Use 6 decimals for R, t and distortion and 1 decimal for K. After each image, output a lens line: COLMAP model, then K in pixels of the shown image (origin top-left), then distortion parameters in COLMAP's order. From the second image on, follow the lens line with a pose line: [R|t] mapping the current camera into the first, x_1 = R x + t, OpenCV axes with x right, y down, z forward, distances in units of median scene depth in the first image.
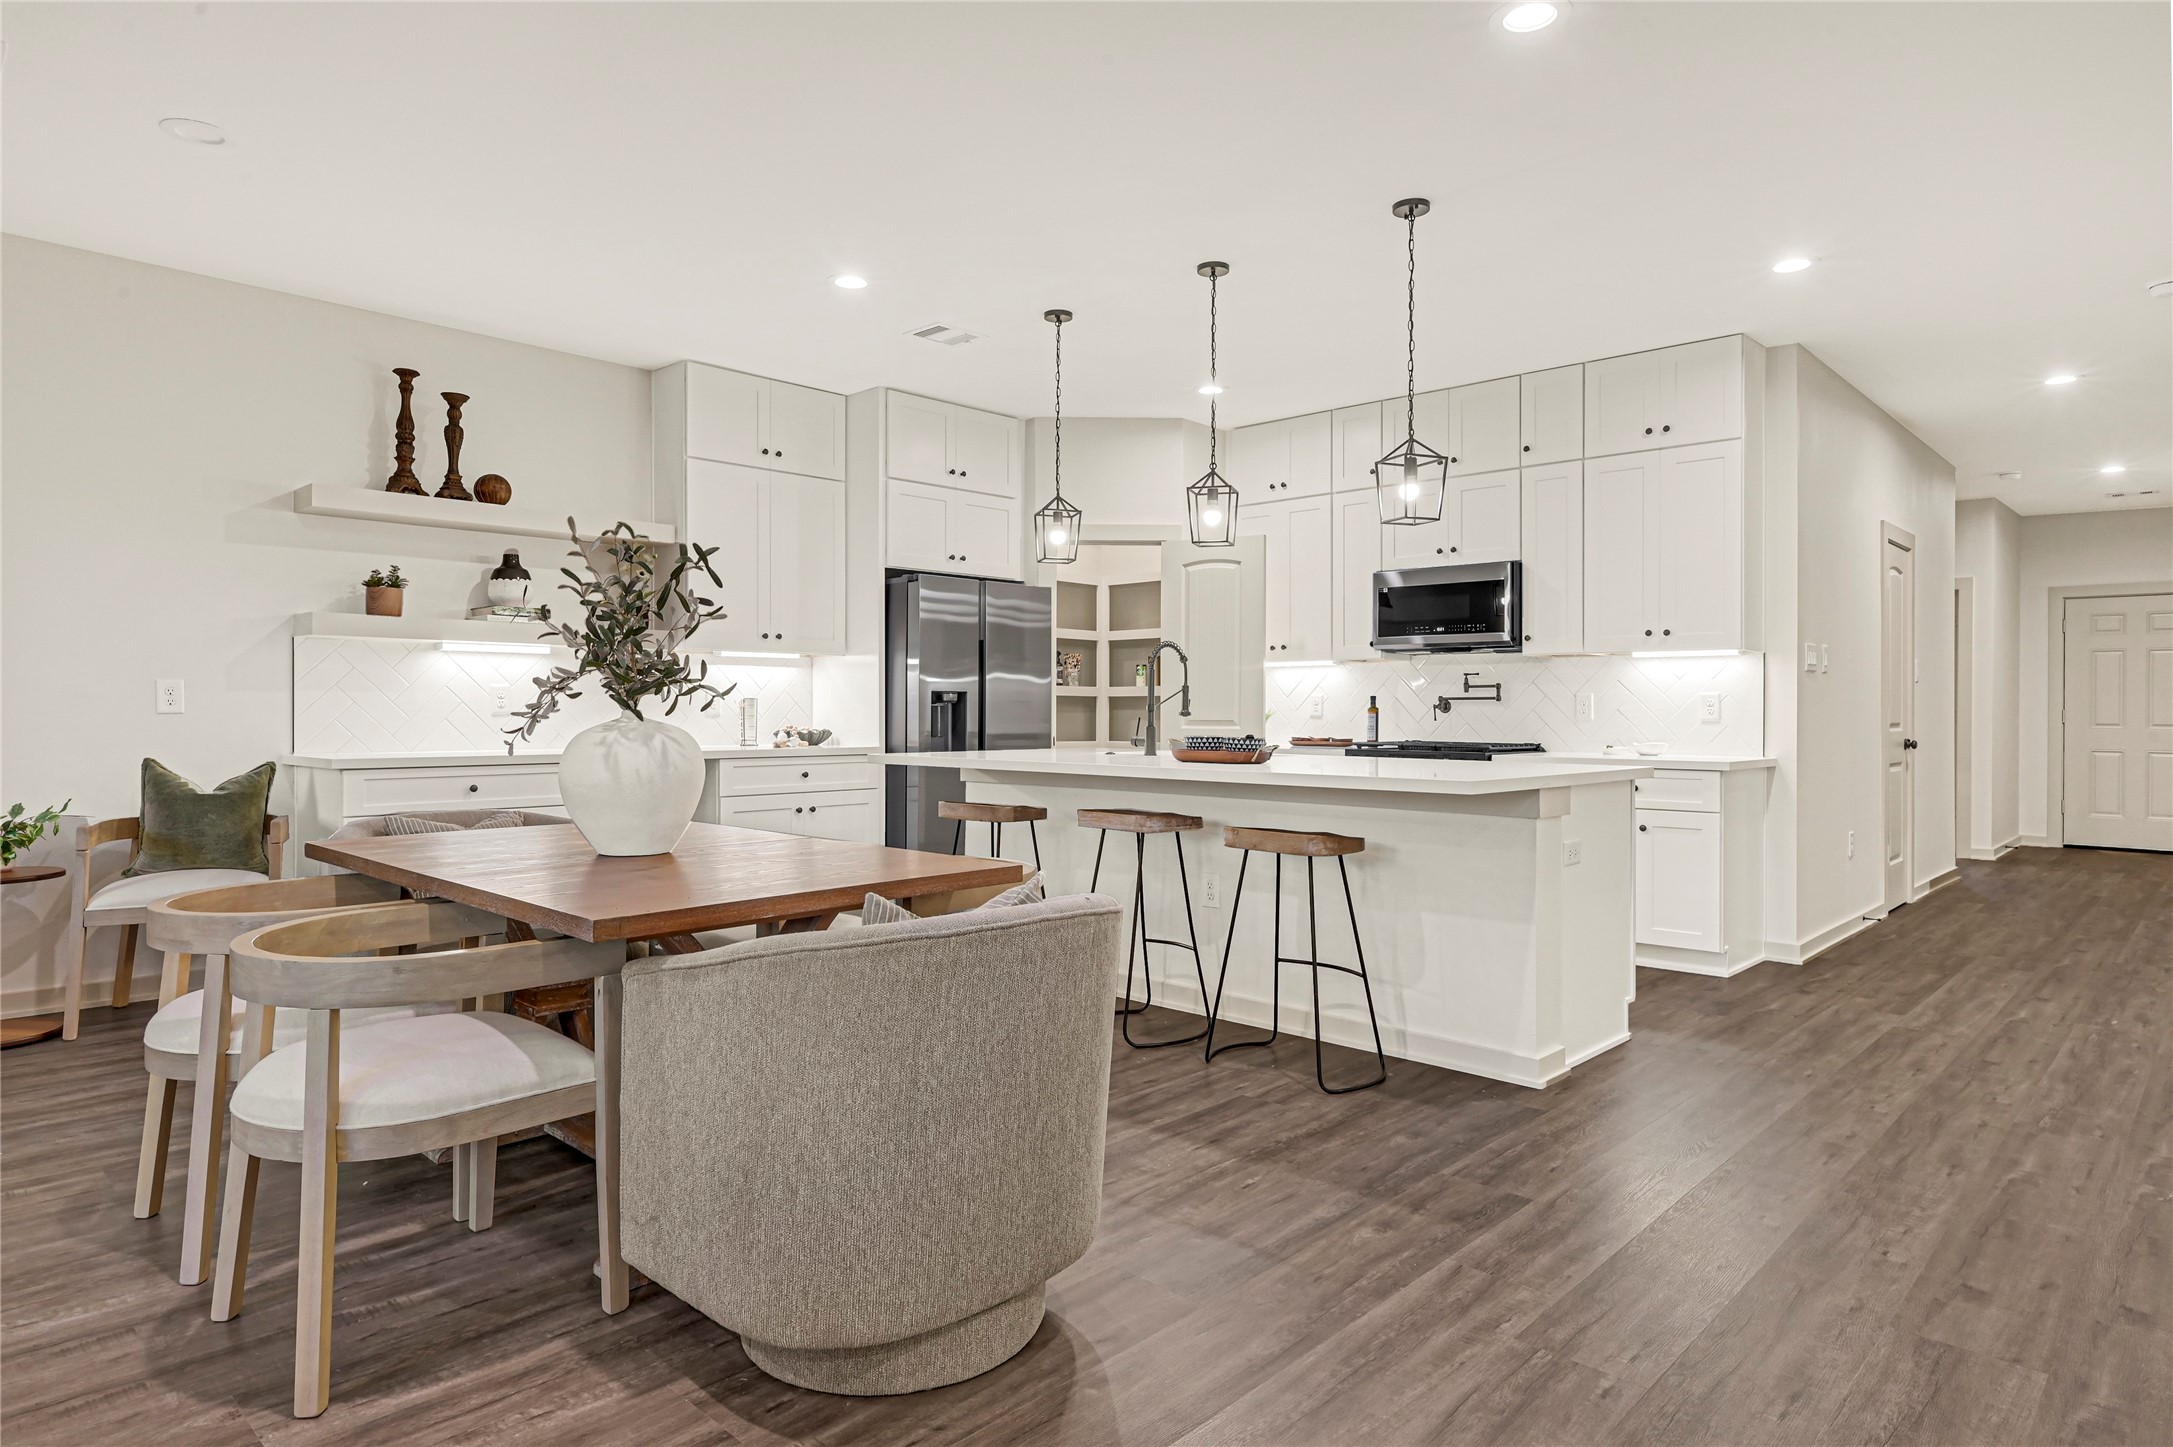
lens RADIAL K [[1264.4, 0, 1103.8], [0, 1264.4, 710.4], [0, 0, 1]] dist [-0.004498, -0.000827]
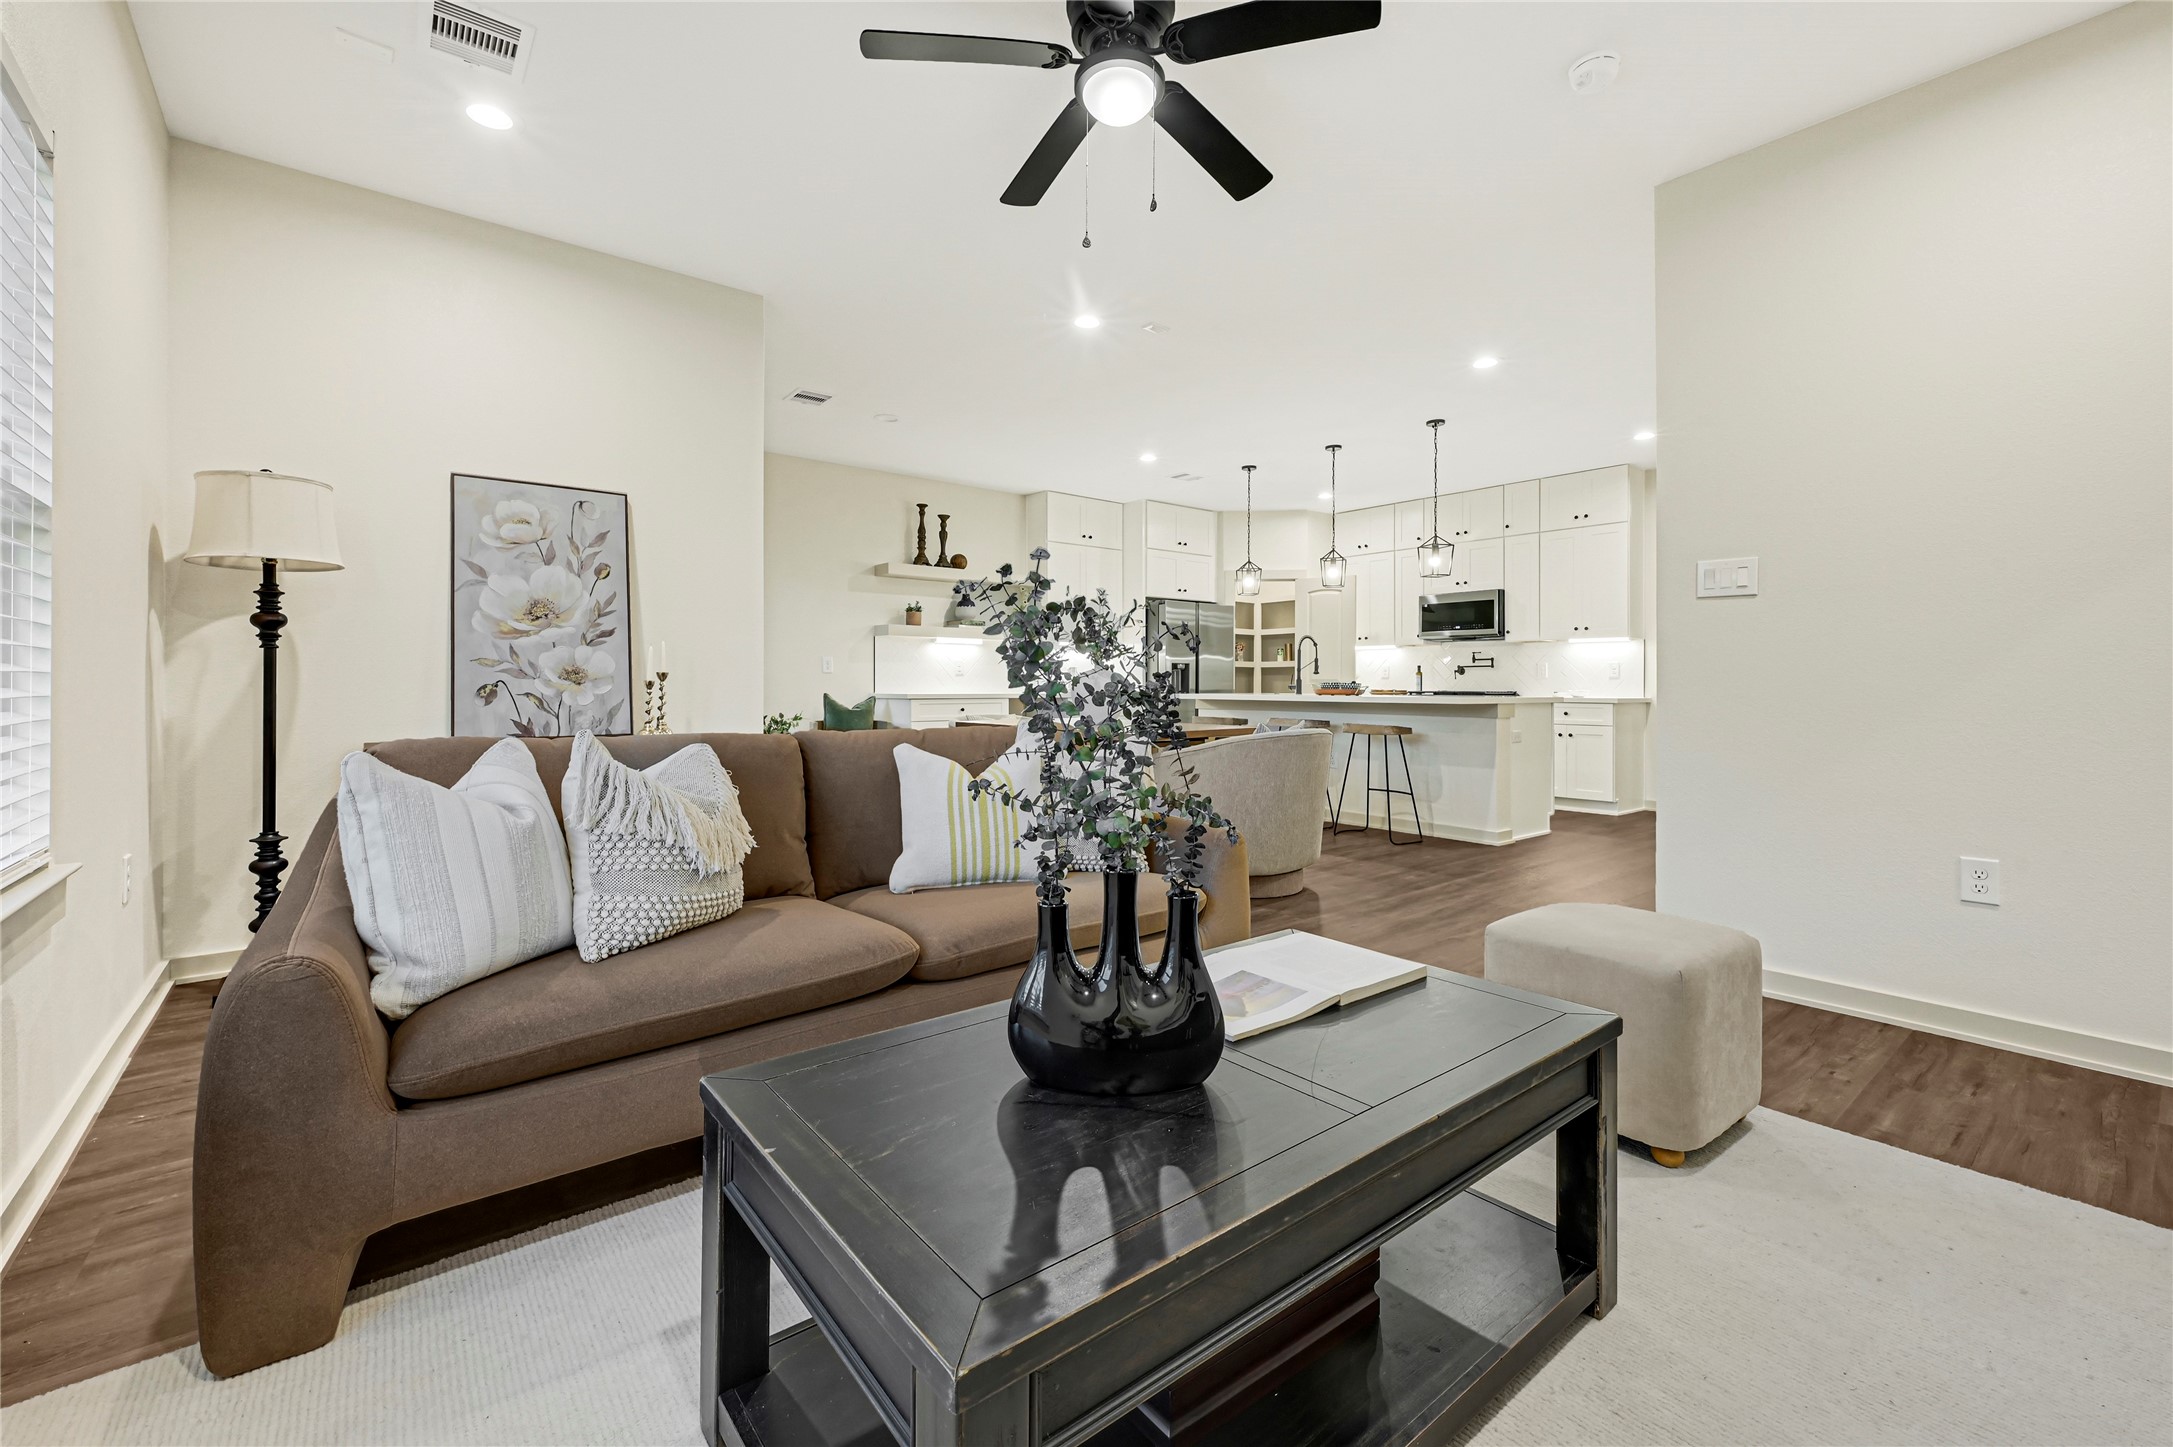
lens RADIAL K [[939.9, 0, 1097.0], [0, 939.9, 680.2], [0, 0, 1]] dist [0.000997, -0.000193]
pose [[0.991881, -0.001418, -0.127158, -0.083604], [0.000487, 0.999973, -0.007349, 0.023411], [0.127165, 0.007228, 0.991855, -0.449824]]
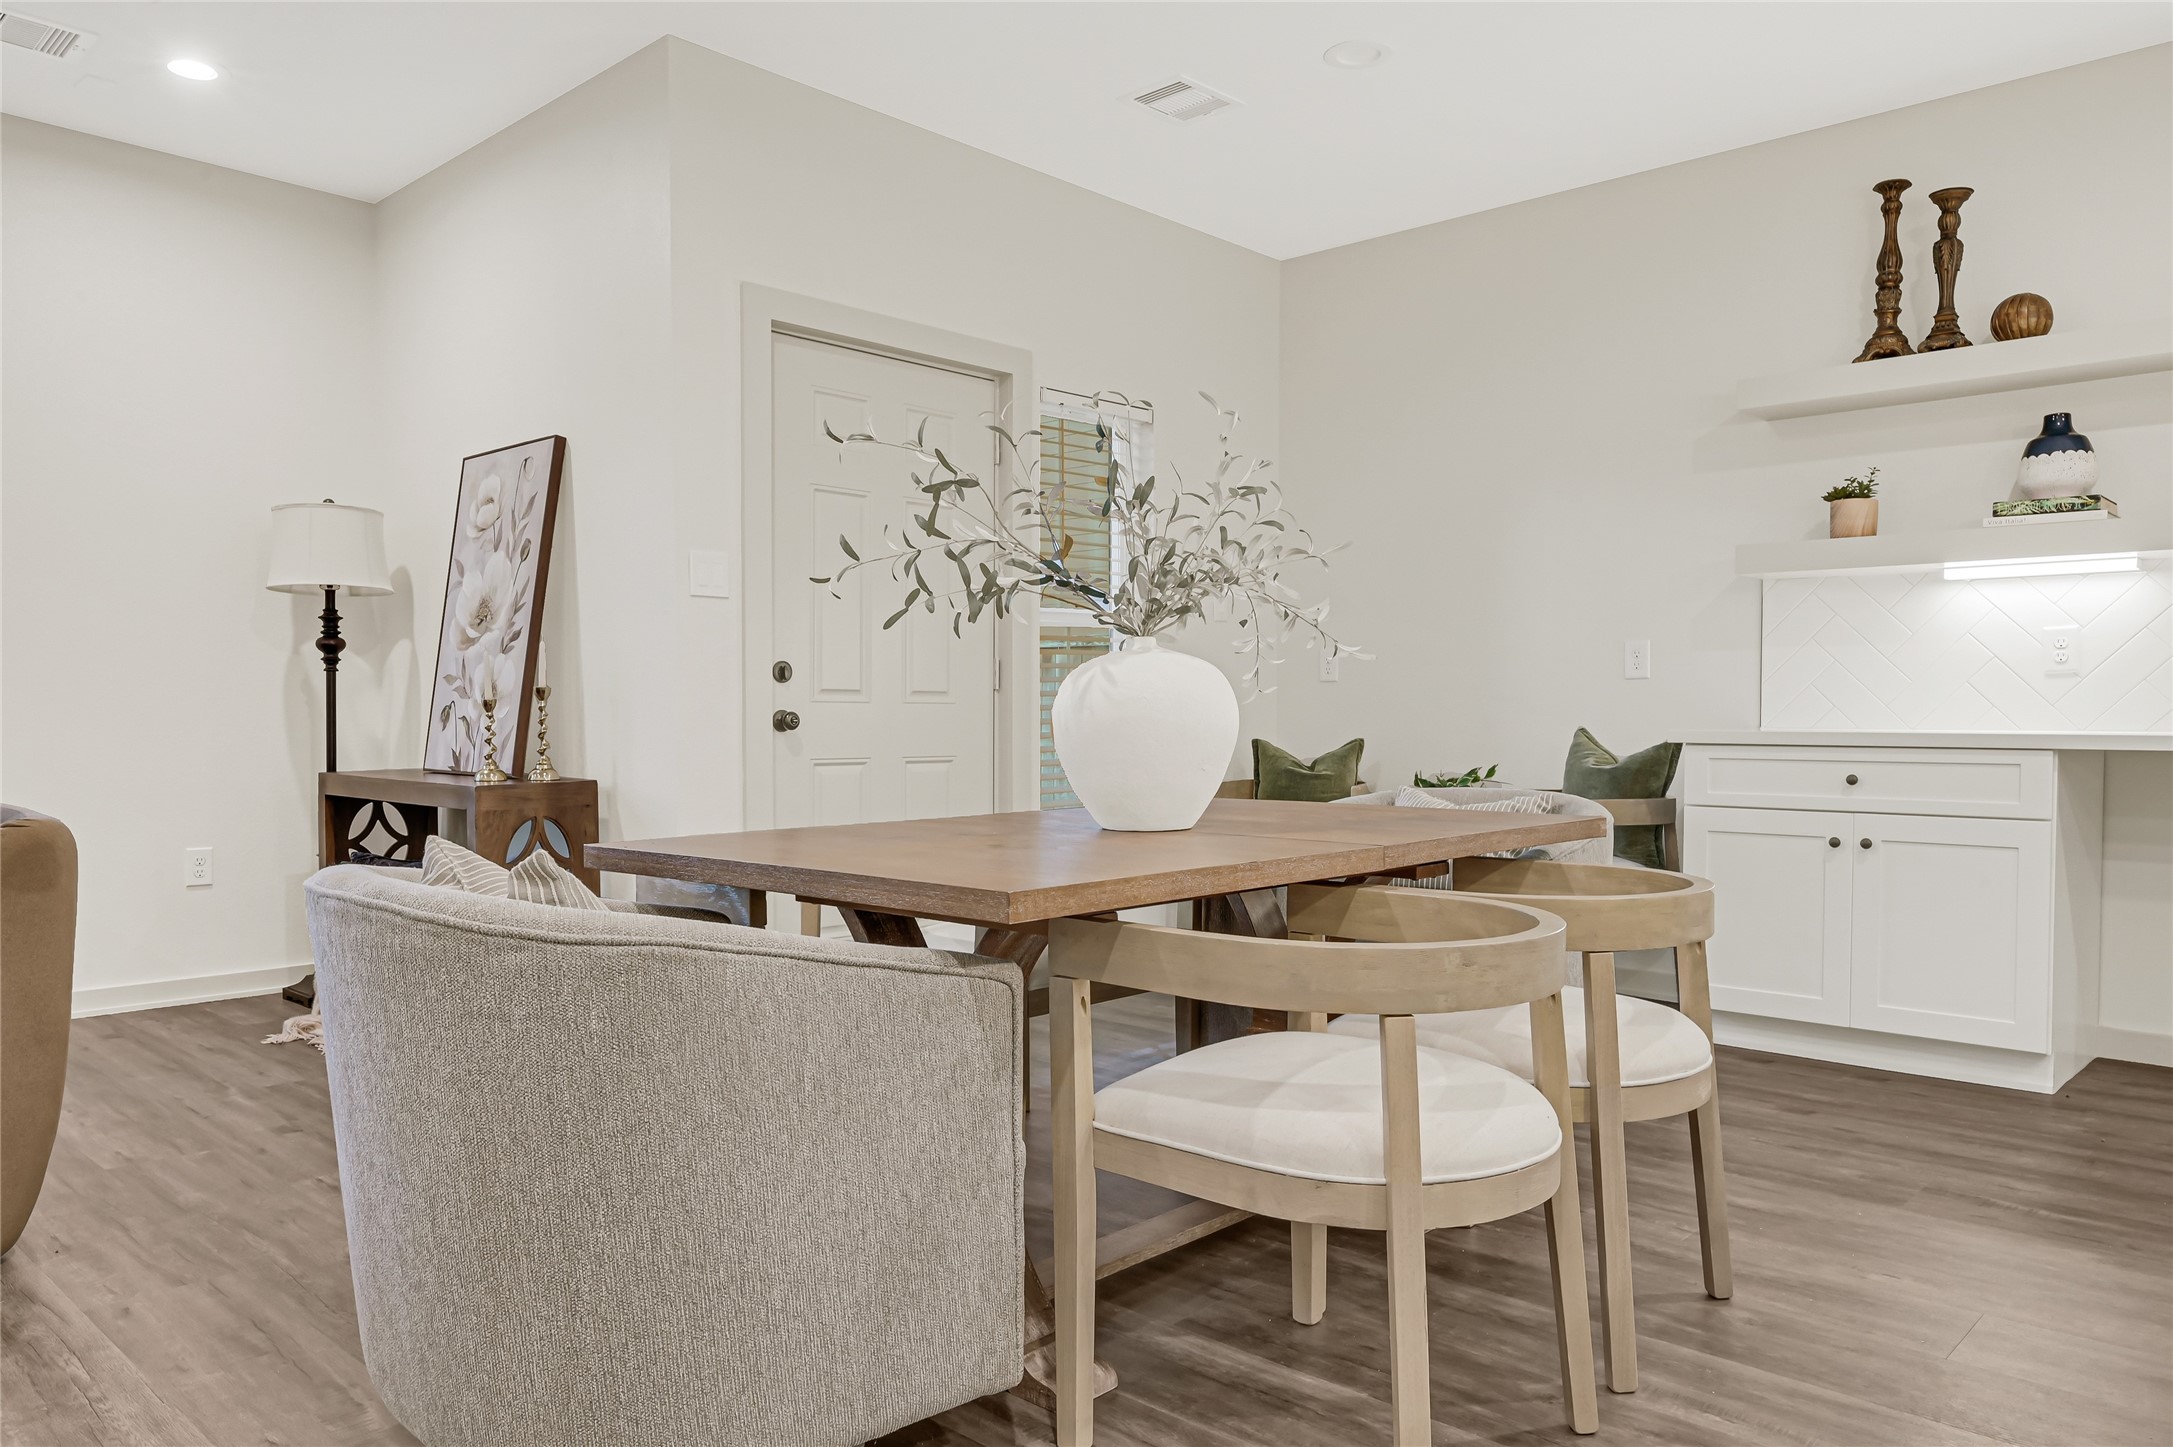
lens RADIAL K [[1530.0, 0, 1068.7], [0, 1530.0, 738.5], [0, 0, 1]] dist [0.000851, -0.000479]
pose [[-0.024738, 0.016217, -0.999562, 0.310039], [-0.001617, 0.999866, 0.016262, 0.025647], [0.999693, 0.002018, -0.024708, 0.560325]]
